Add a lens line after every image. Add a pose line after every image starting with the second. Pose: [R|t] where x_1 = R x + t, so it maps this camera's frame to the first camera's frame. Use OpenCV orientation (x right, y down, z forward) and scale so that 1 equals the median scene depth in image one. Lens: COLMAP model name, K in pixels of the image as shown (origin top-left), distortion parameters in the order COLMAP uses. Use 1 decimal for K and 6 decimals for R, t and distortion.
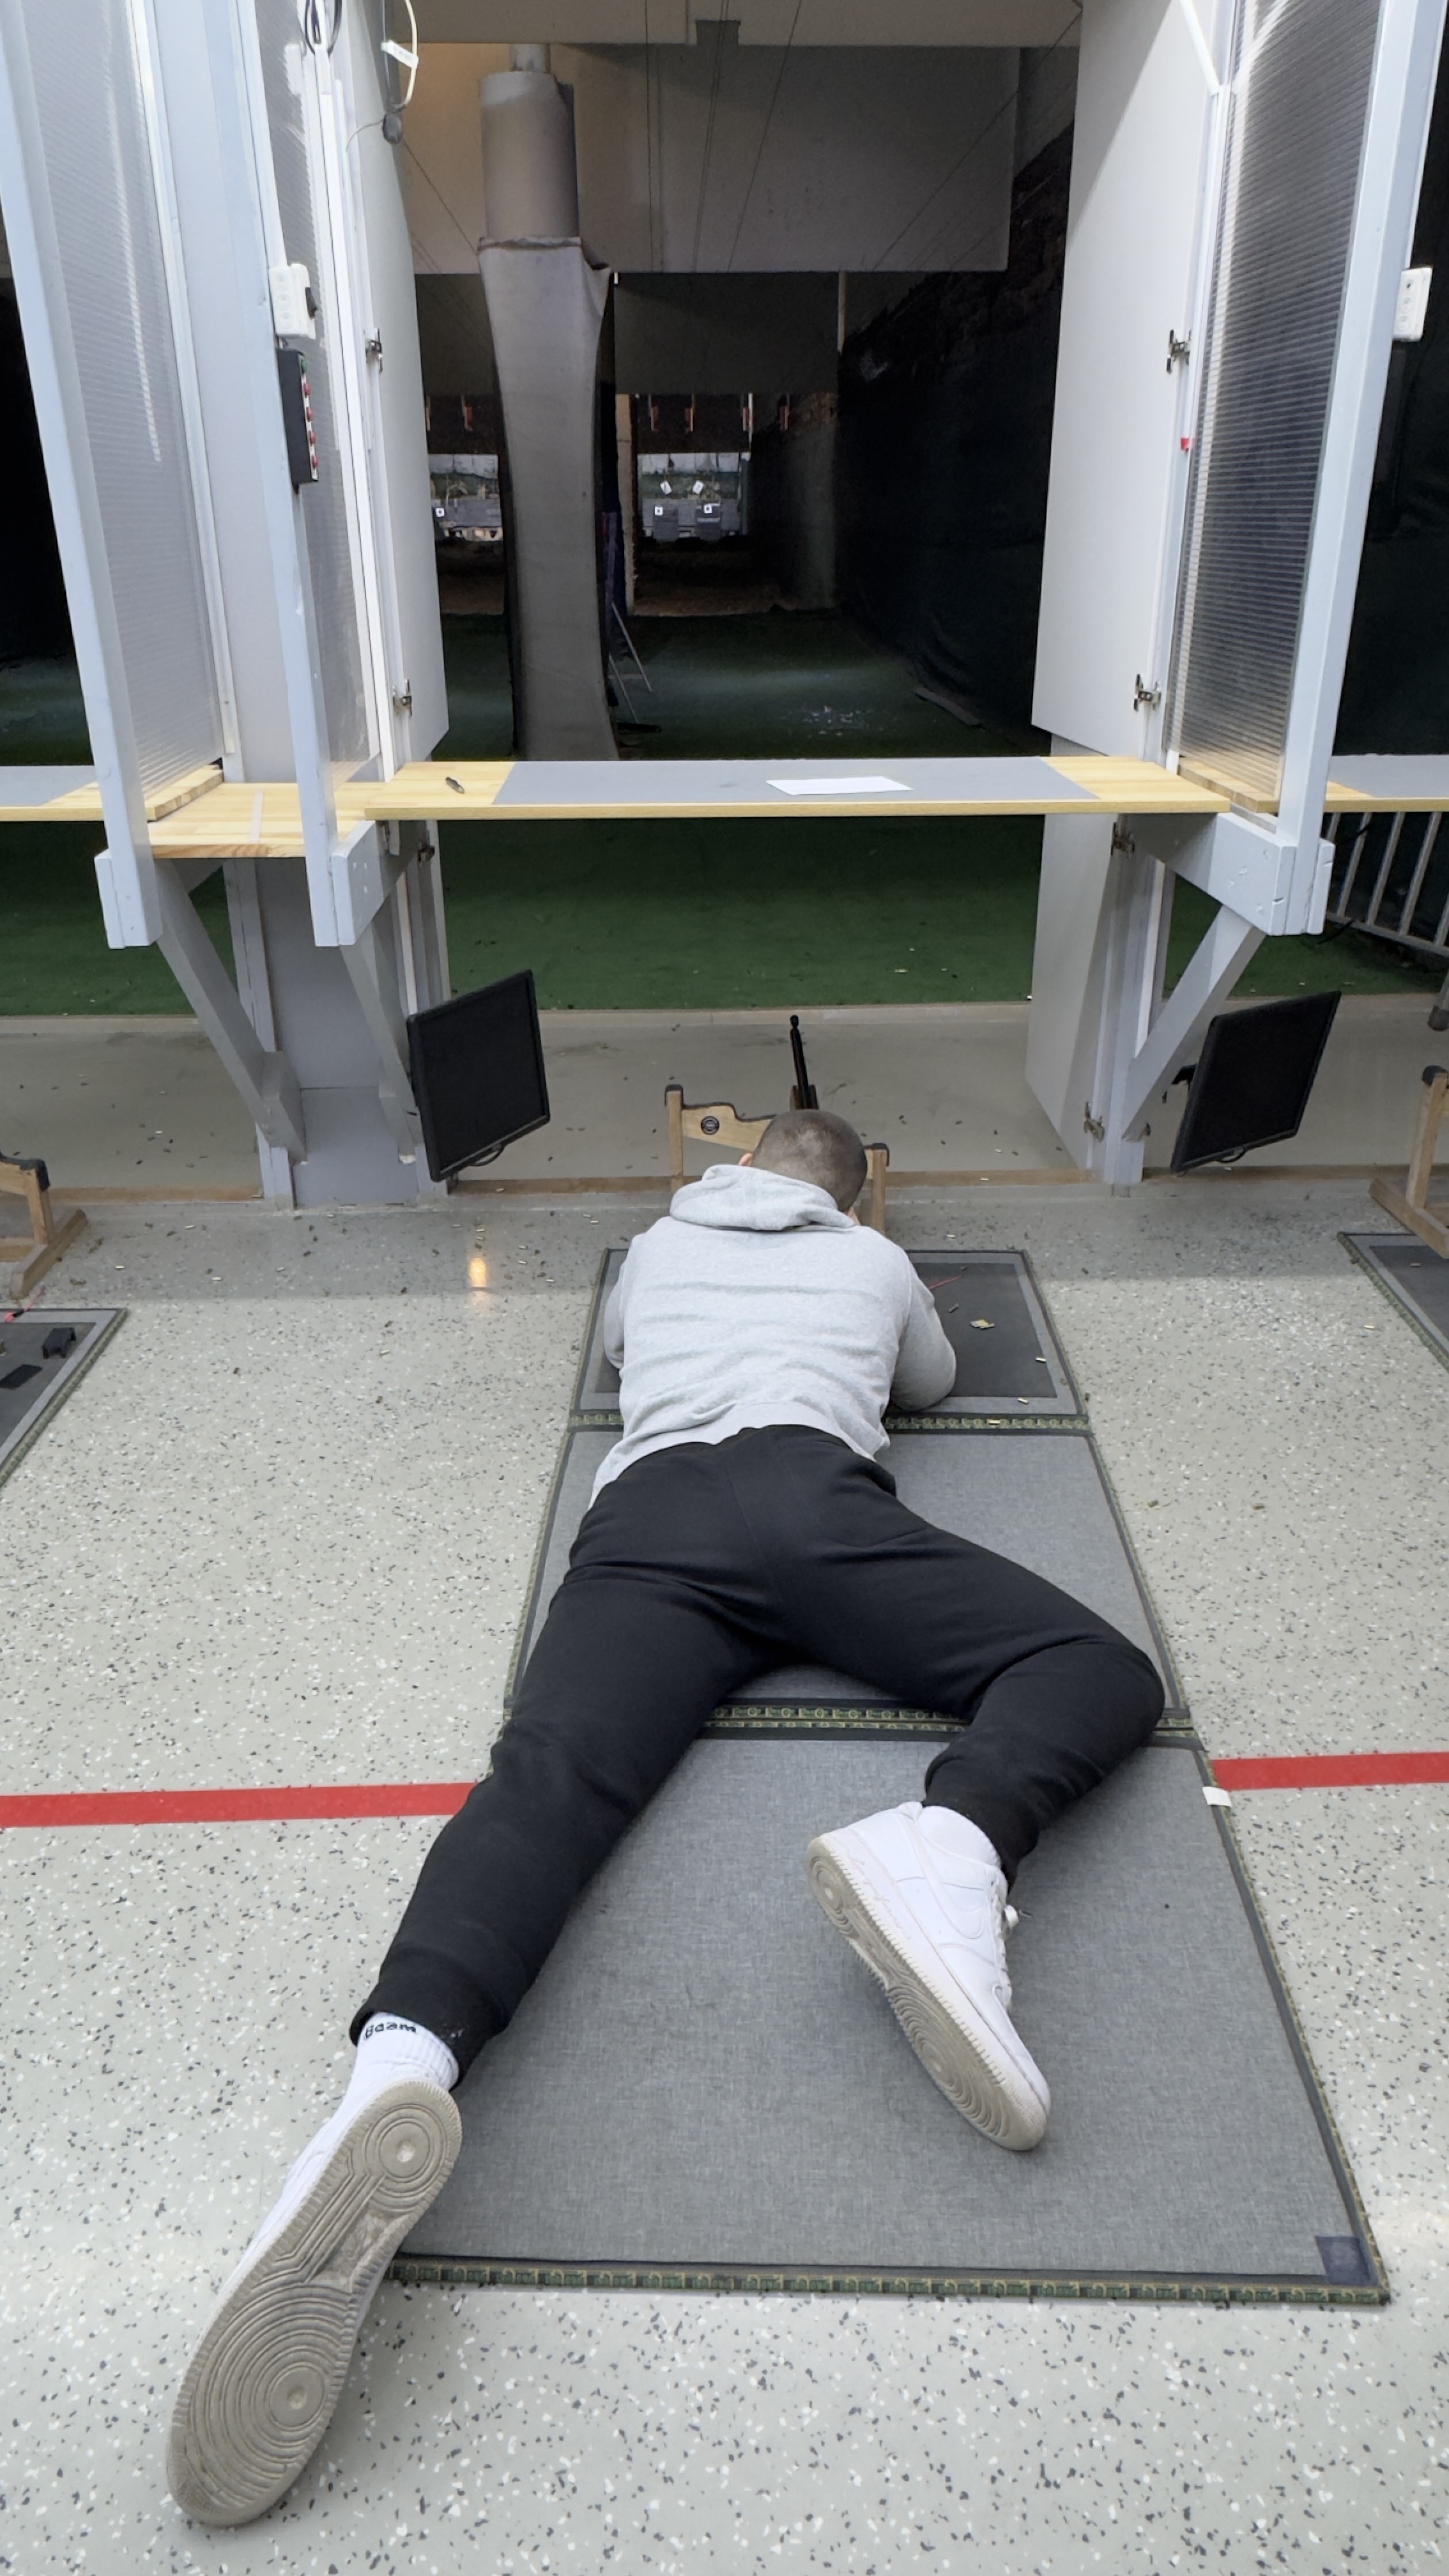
lens RADIAL K [[1632.0, 0, 724.5], [0, 1632.0, 1288.0], [0, 0, 1]] dist [-0.005467, -0.000576]
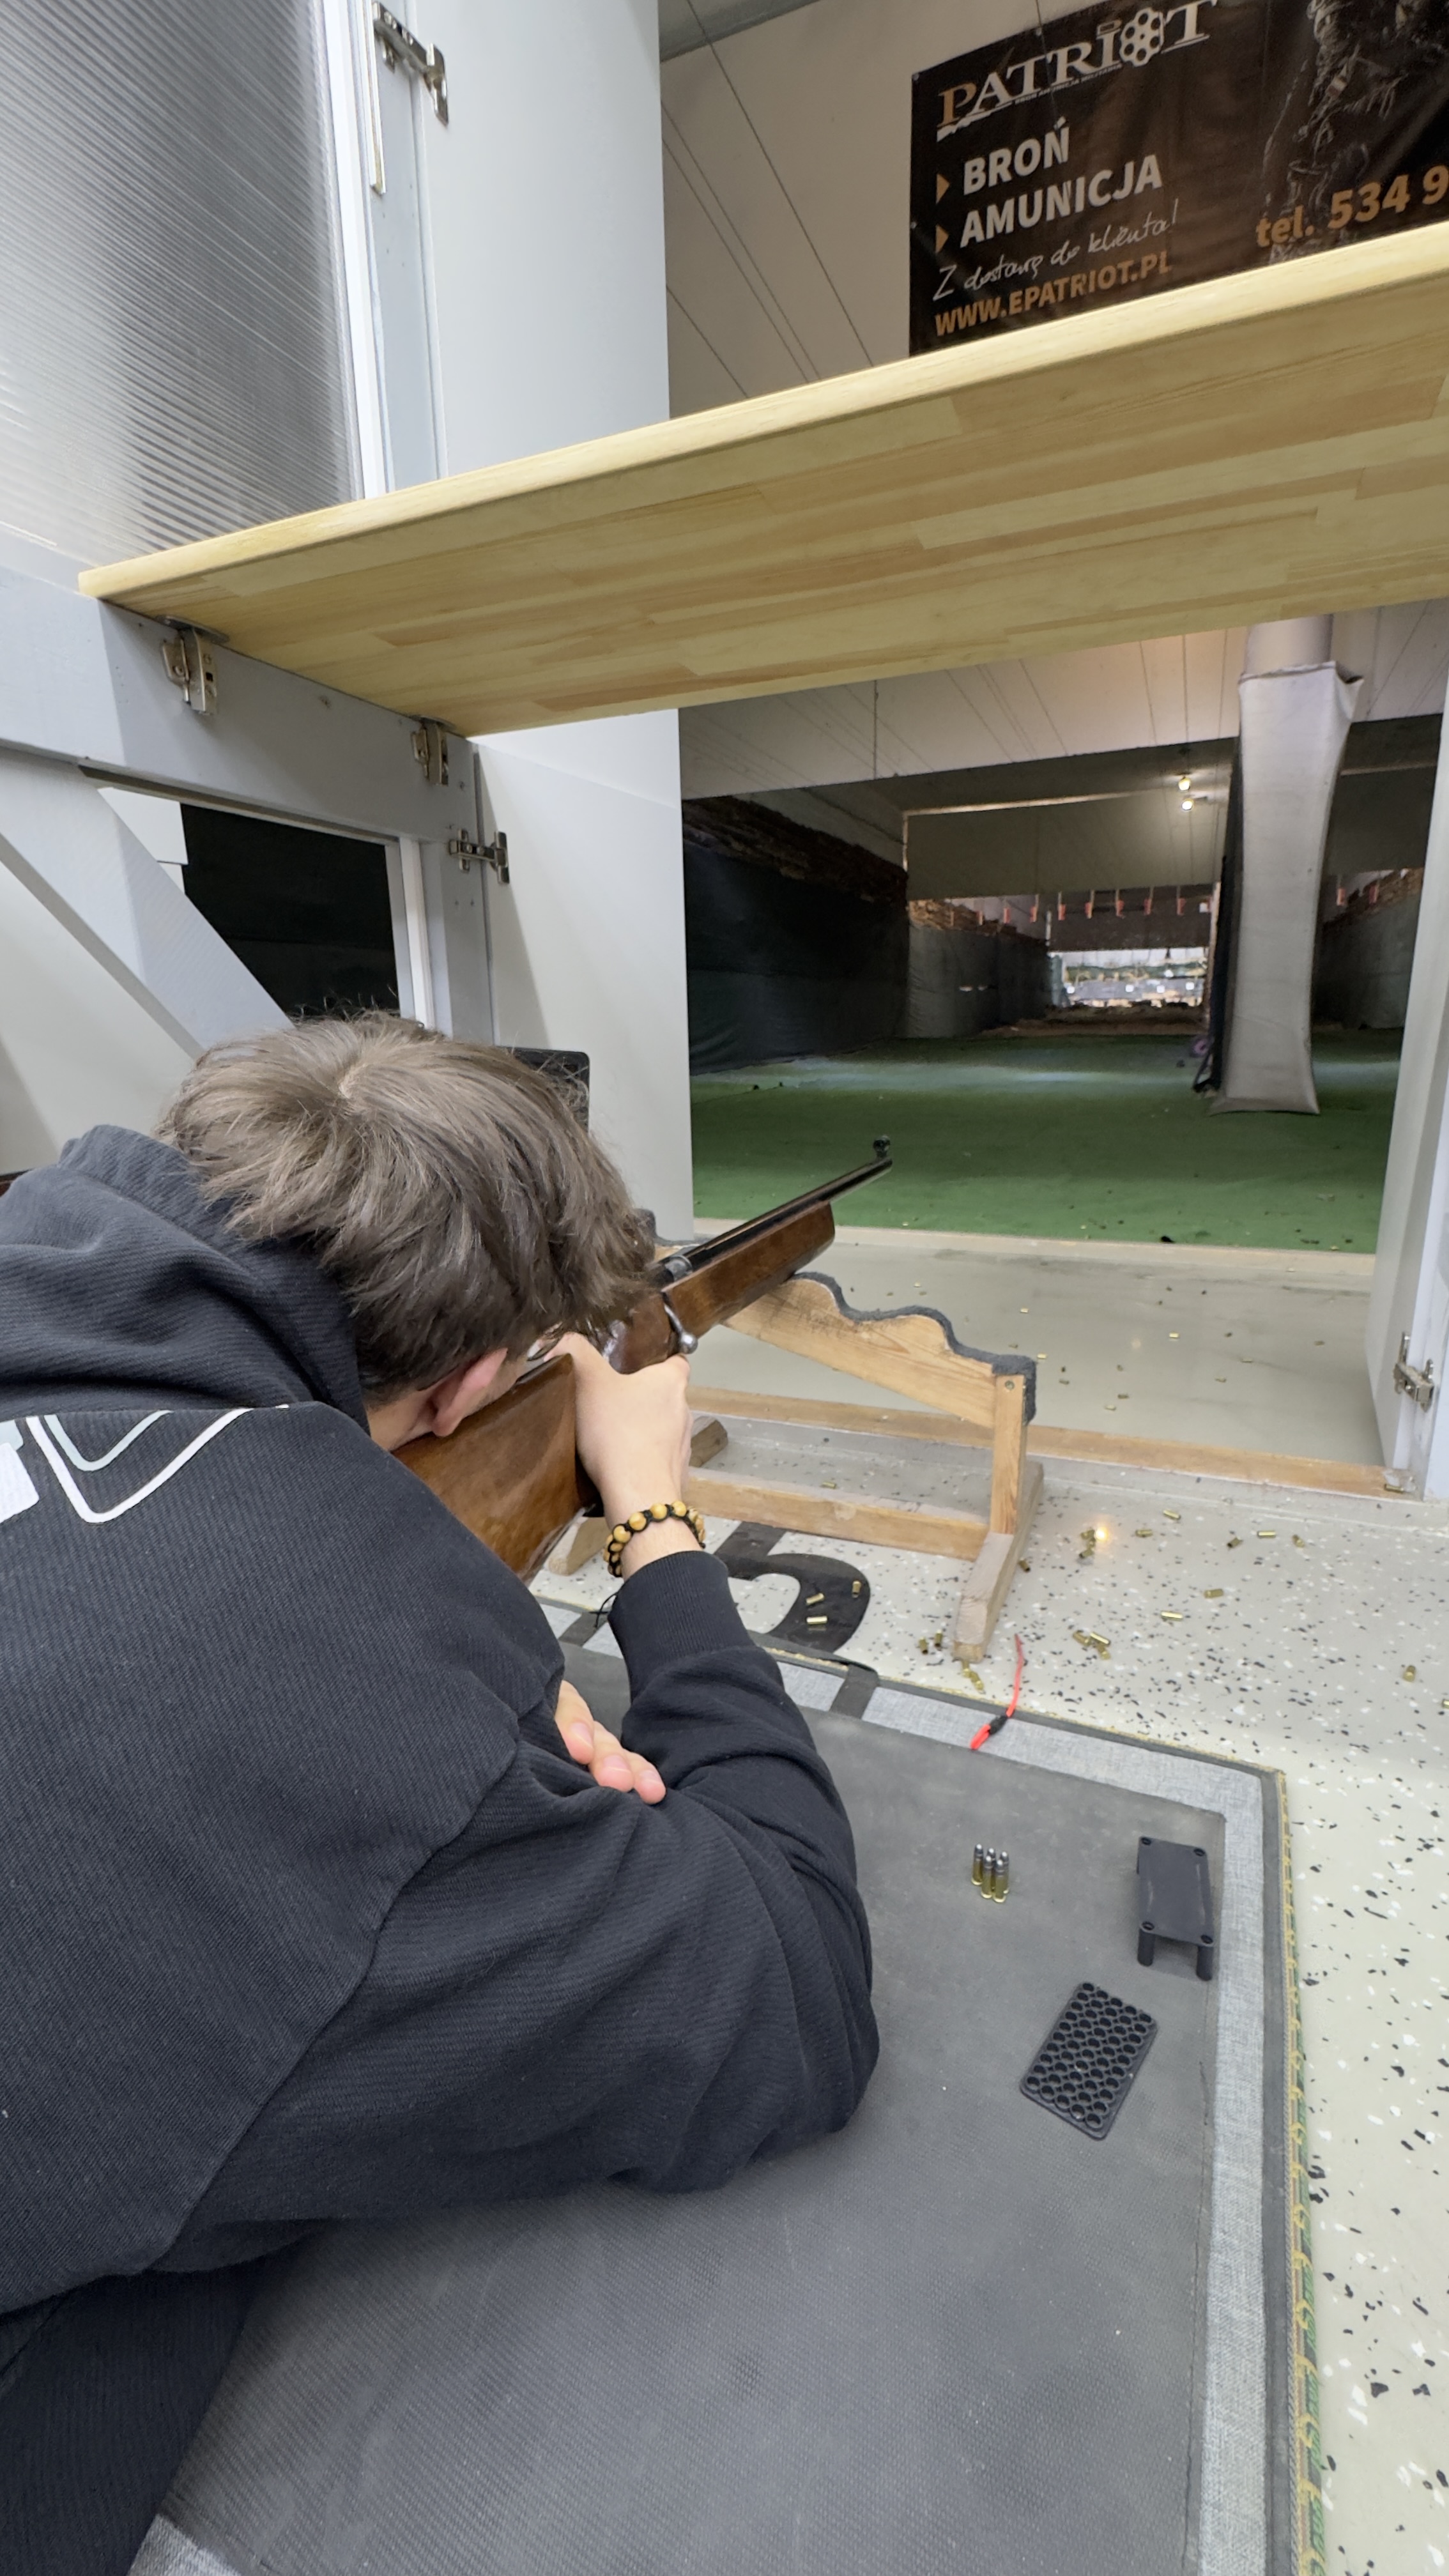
lens RADIAL K [[1092.8, 0, 724.5], [0, 1092.8, 1288.0], [0, 0, 1]] dist [-0.001766, -0.000484]
pose [[0.905914, 0.084133, -0.415020, -0.341064], [-0.163500, 0.973559, -0.159531, -0.030373], [0.390625, 0.212378, 0.895716, 0.621275]]
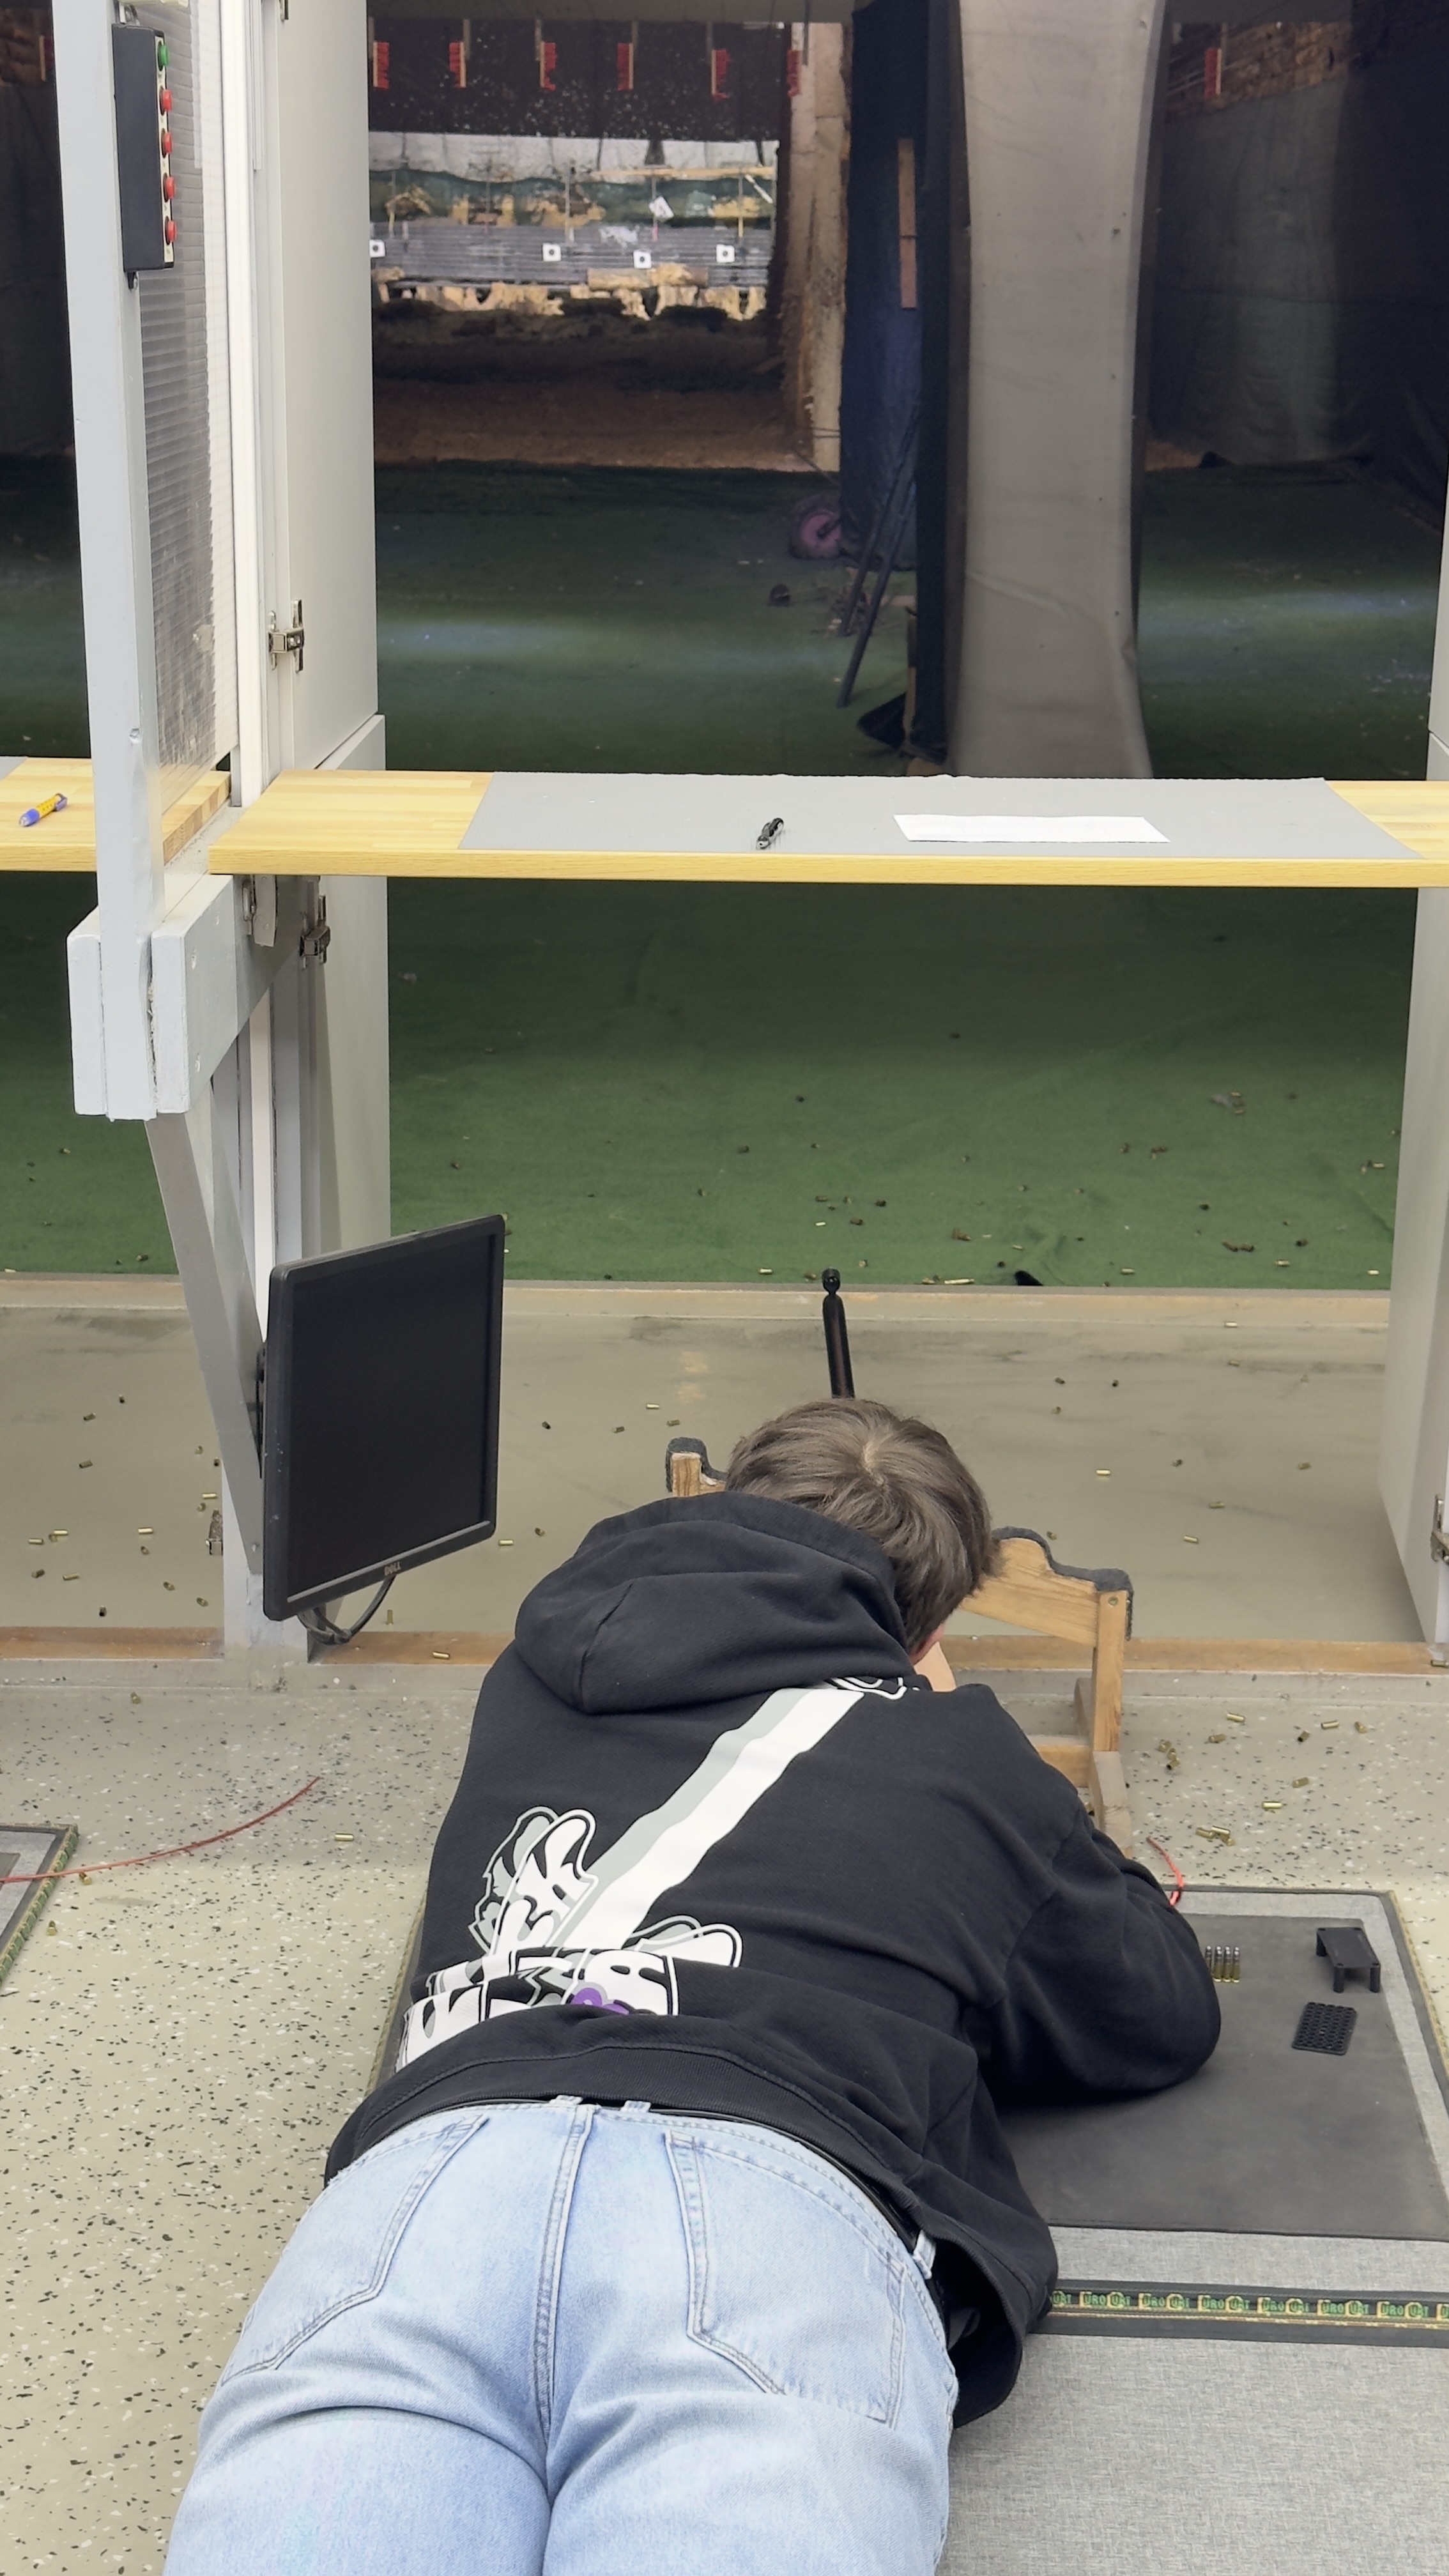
lens RADIAL K [[3712.1, 0, 724.5], [0, 3712.1, 1288.0], [0, 0, 1]] dist [0.147818, -0.105353]
pose [[0.999228, 0.023302, -0.031637, -0.465261], [-0.028468, 0.984310, -0.174135, 0.030224], [0.027083, 0.174901, 0.984213, -0.083597]]
